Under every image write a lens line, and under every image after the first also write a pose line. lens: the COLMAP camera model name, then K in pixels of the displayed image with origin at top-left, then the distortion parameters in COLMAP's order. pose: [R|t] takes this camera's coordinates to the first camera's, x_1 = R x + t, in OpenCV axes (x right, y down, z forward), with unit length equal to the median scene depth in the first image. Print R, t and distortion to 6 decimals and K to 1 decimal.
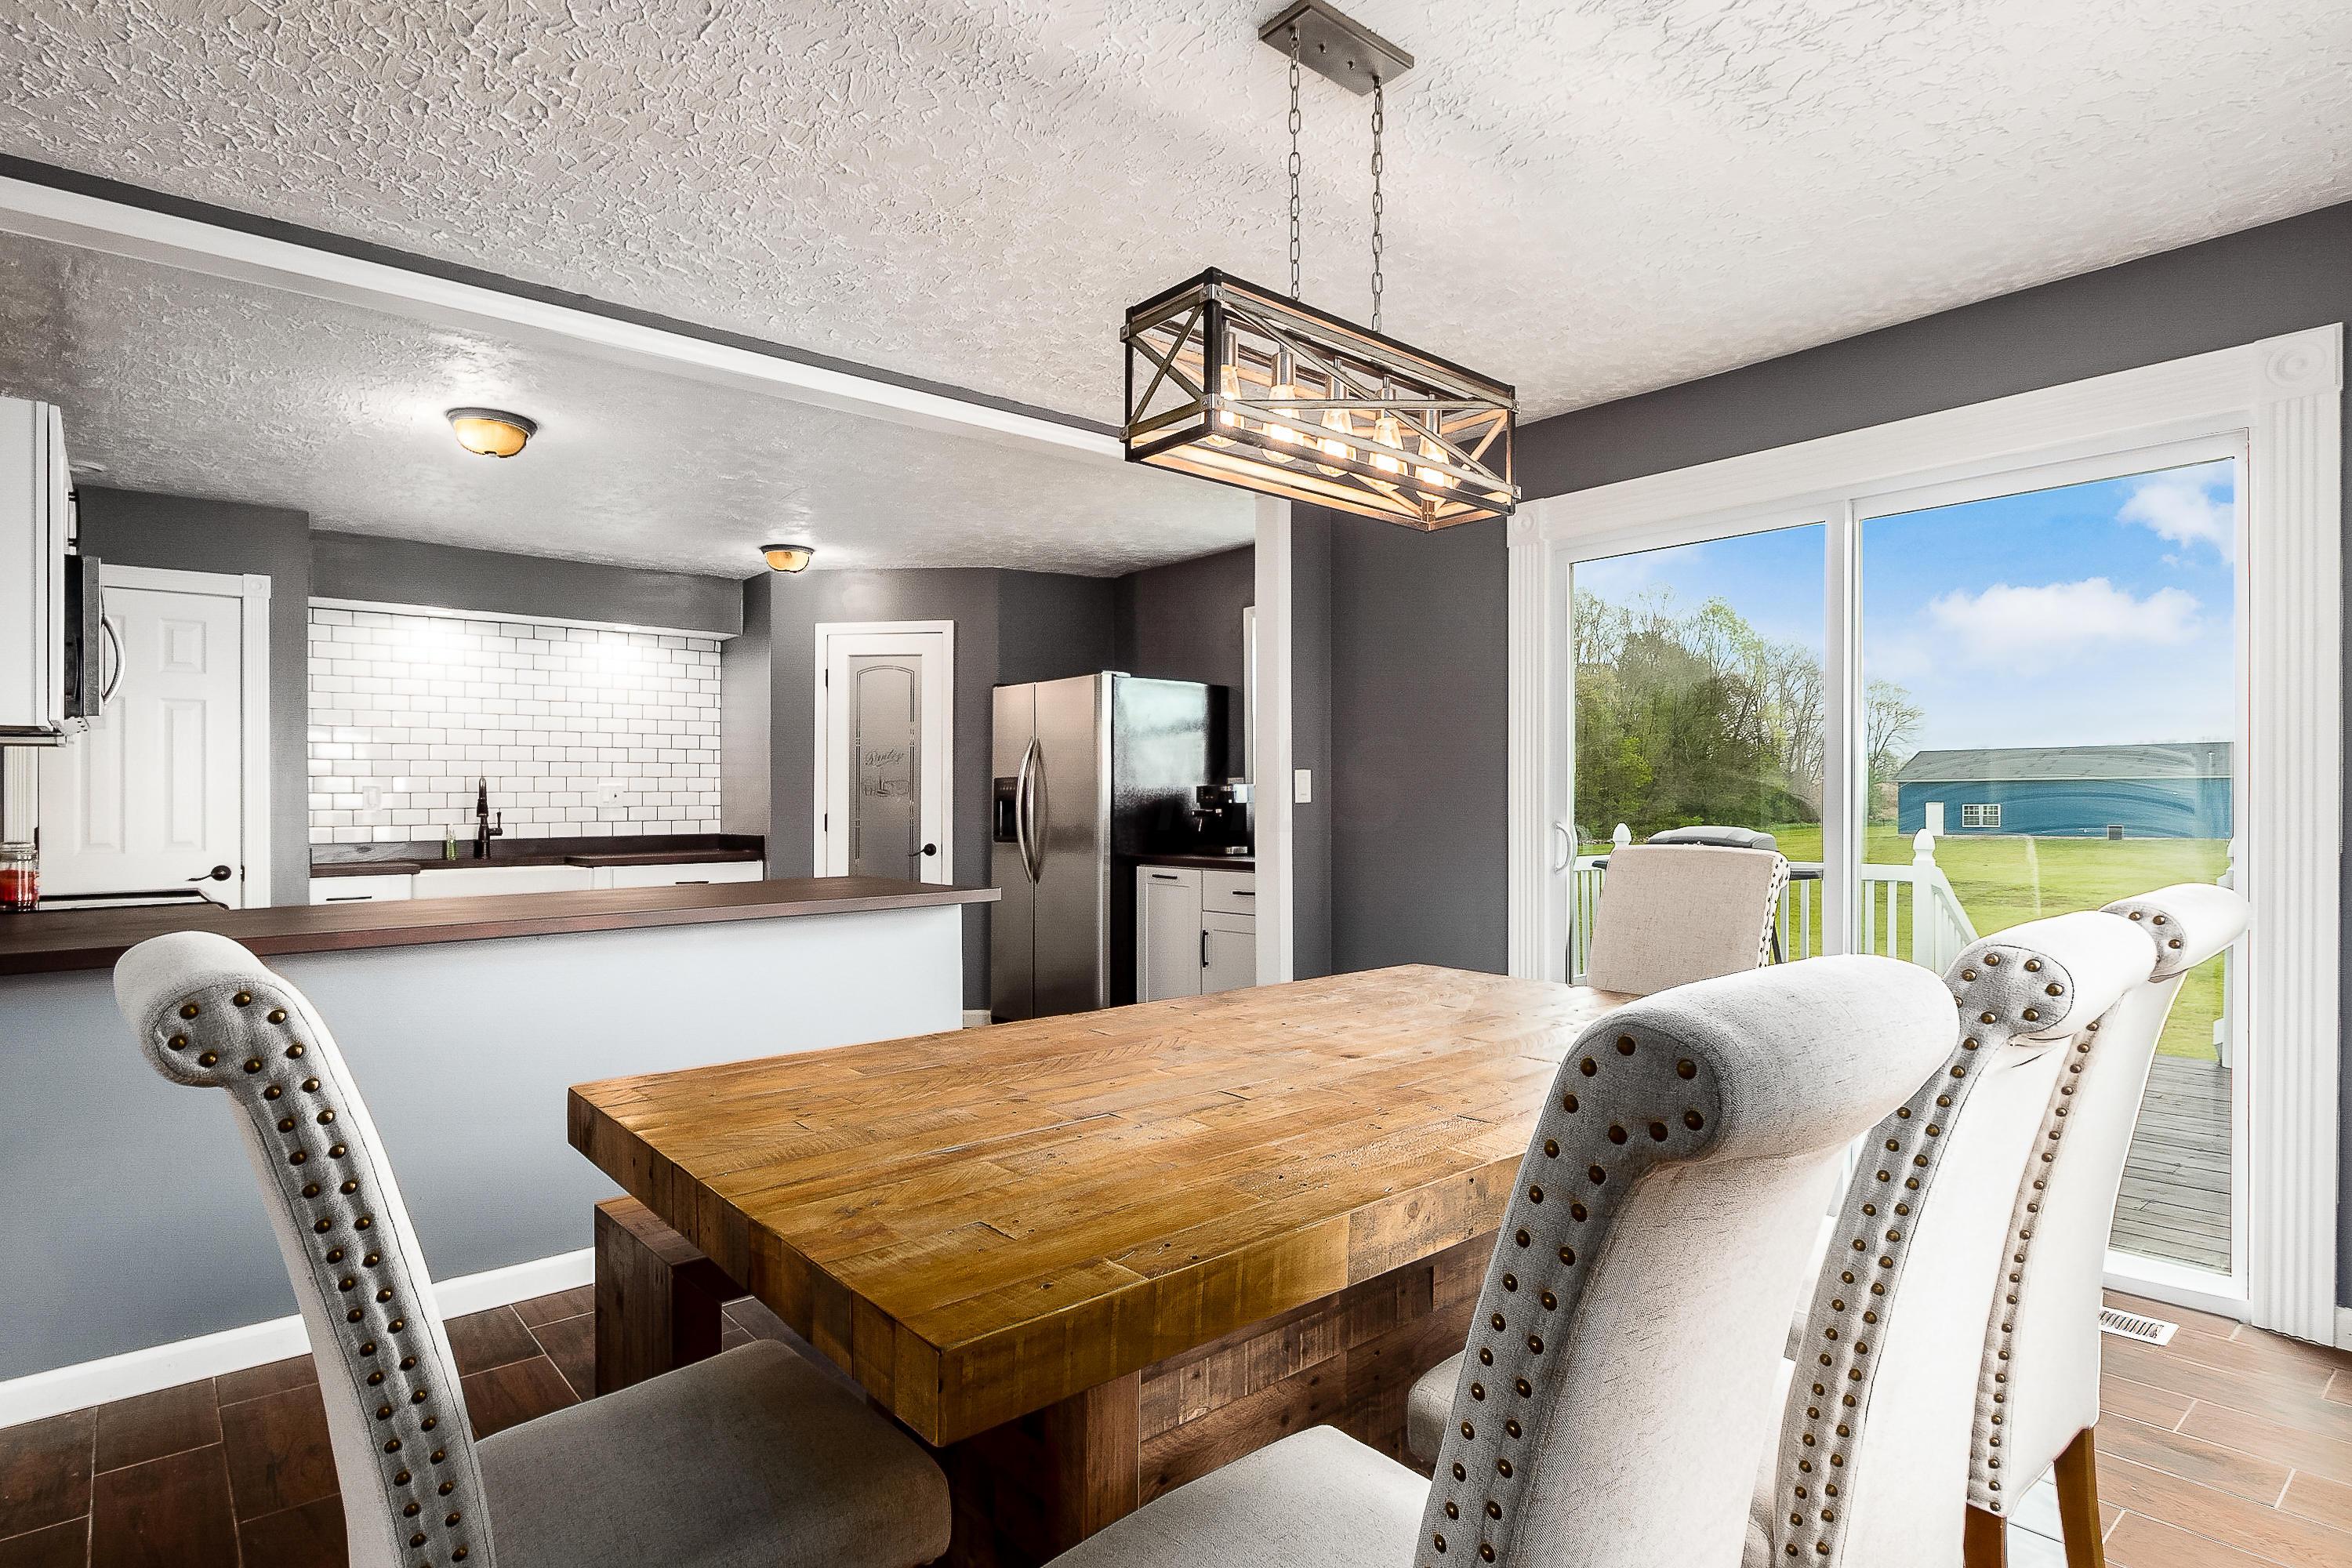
lens RADIAL K [[1212.1, 0, 1176.0], [0, 1212.1, 784.0], [0, 0, 1]] dist [-0.000407, -0.000198]
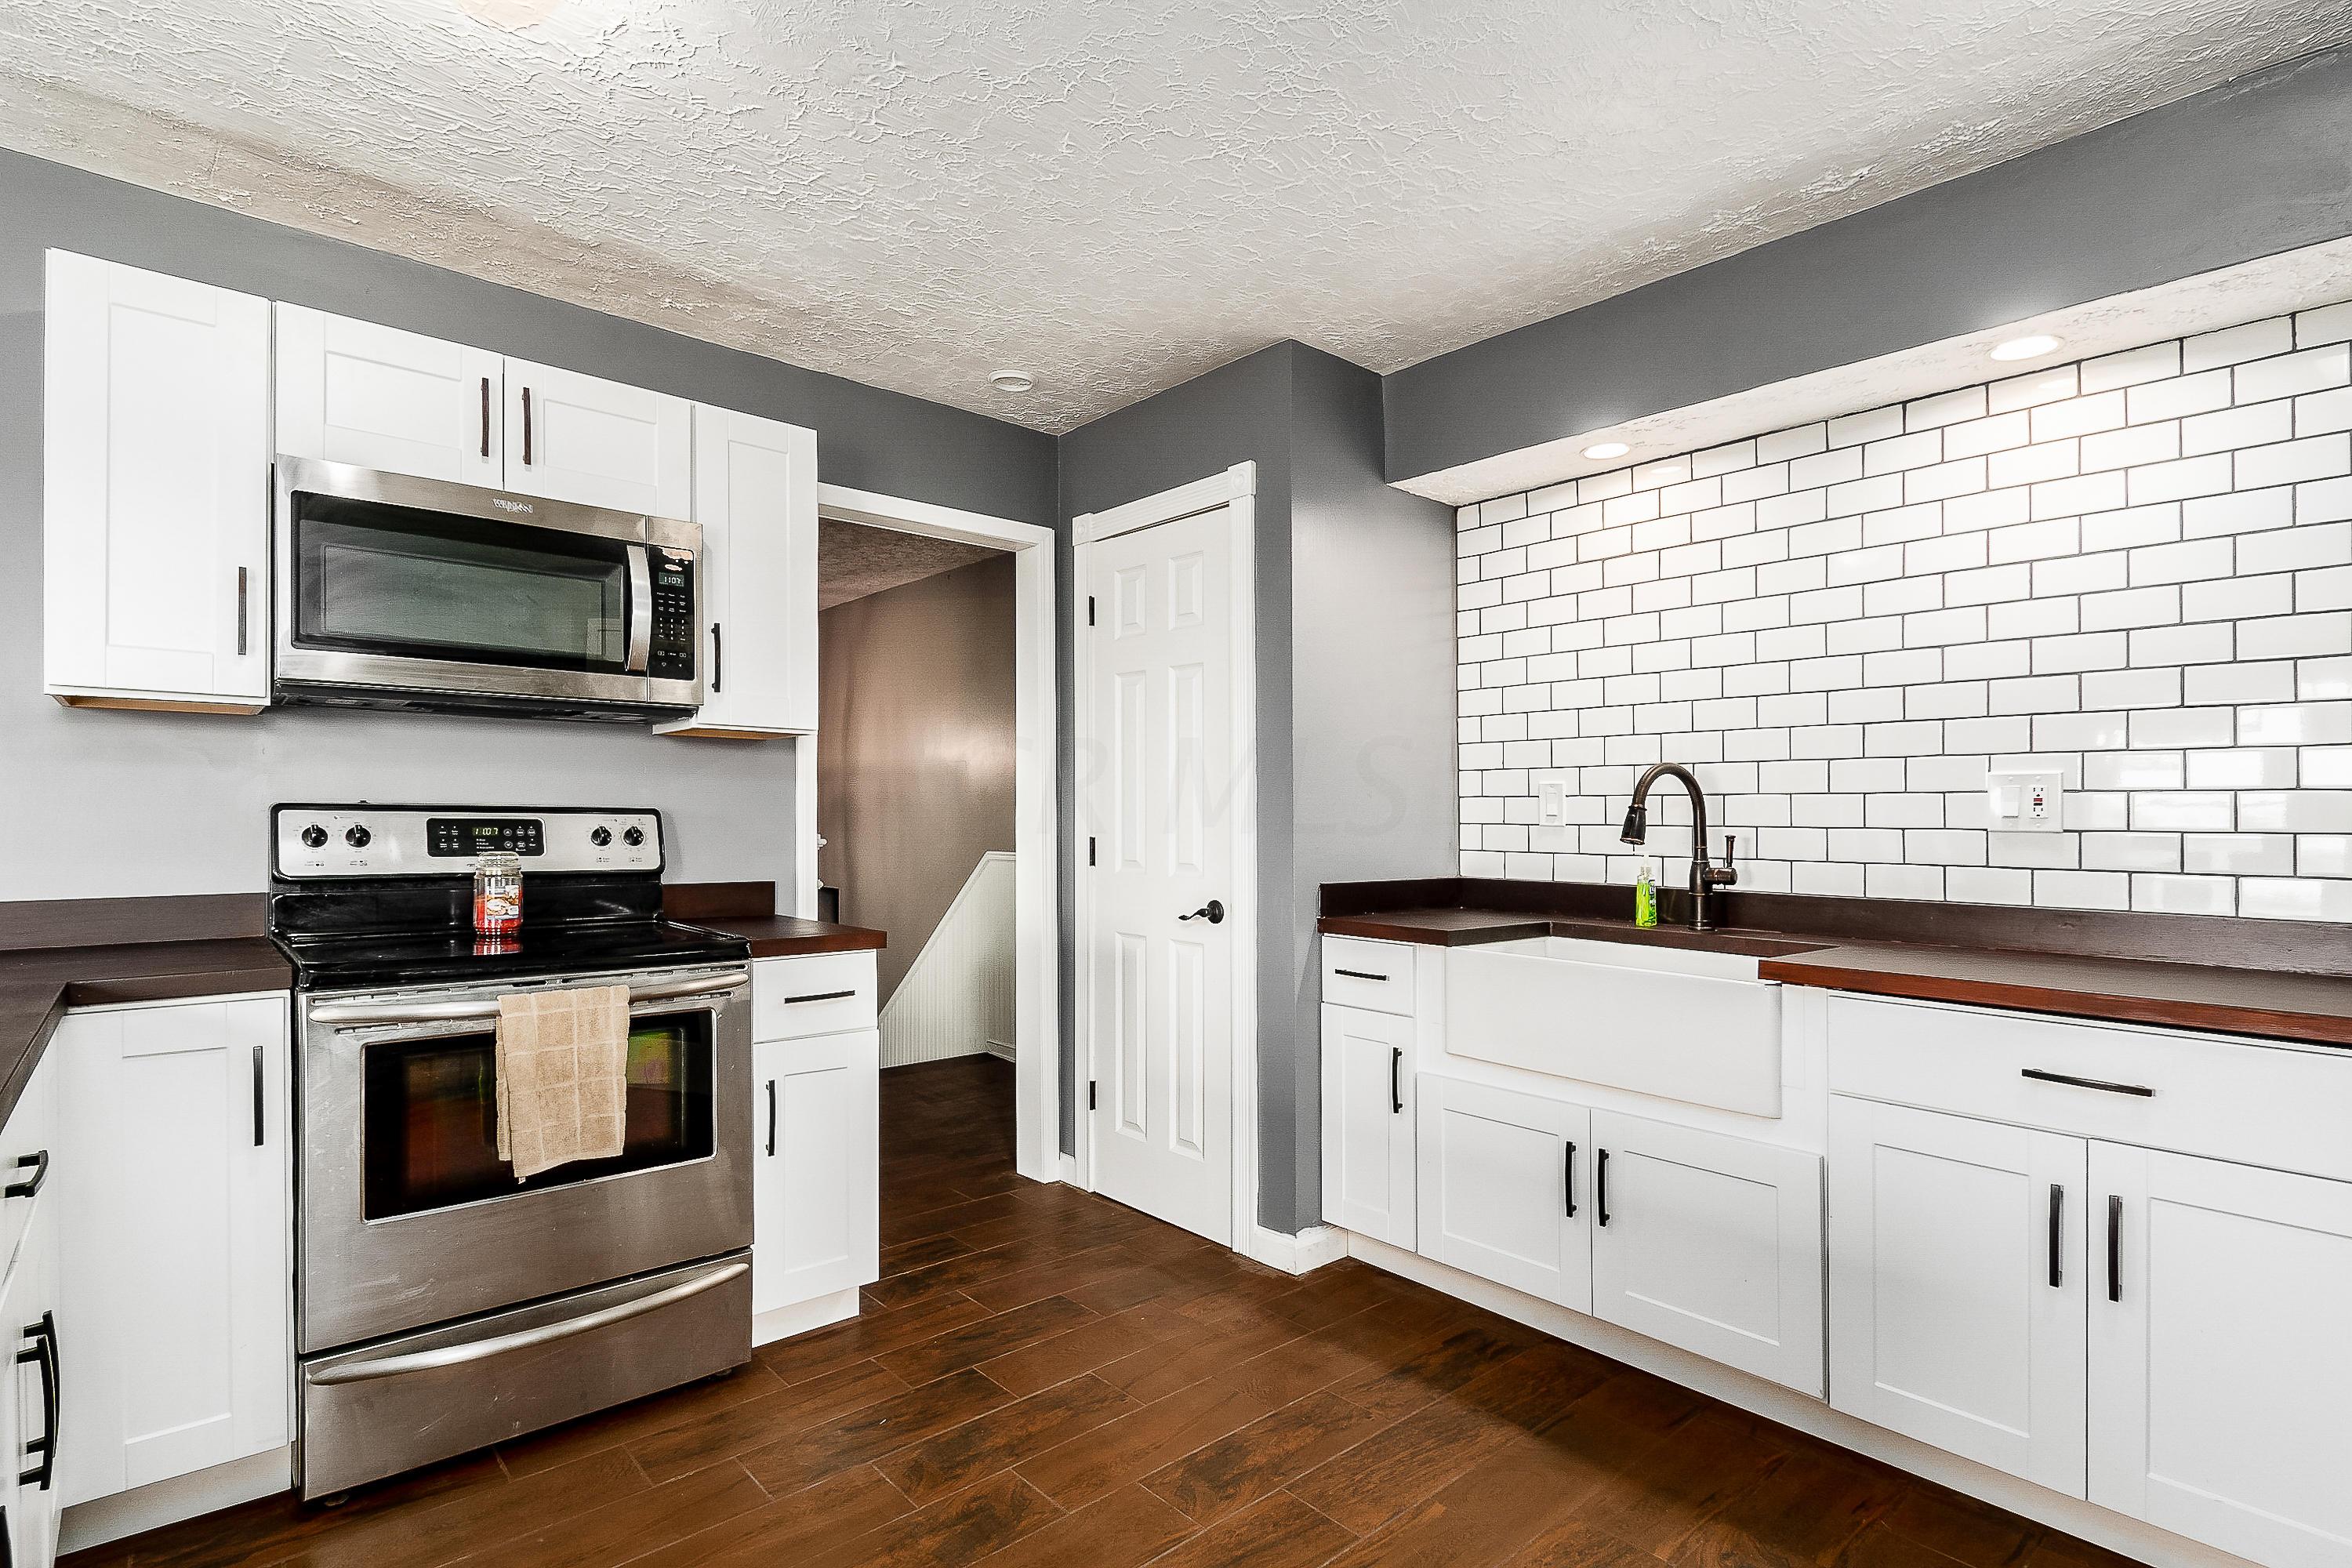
lens RADIAL K [[1200.1, 0, 1176.0], [0, 1200.1, 784.0], [0, 0, 1]] dist [0.001512, -0.000419]
pose [[-0.017433, -0.028714, -0.999436, -0.084804], [-0.003264, 0.999584, -0.028661, 0.016429], [0.999843, 0.002763, -0.017519, 0.767750]]
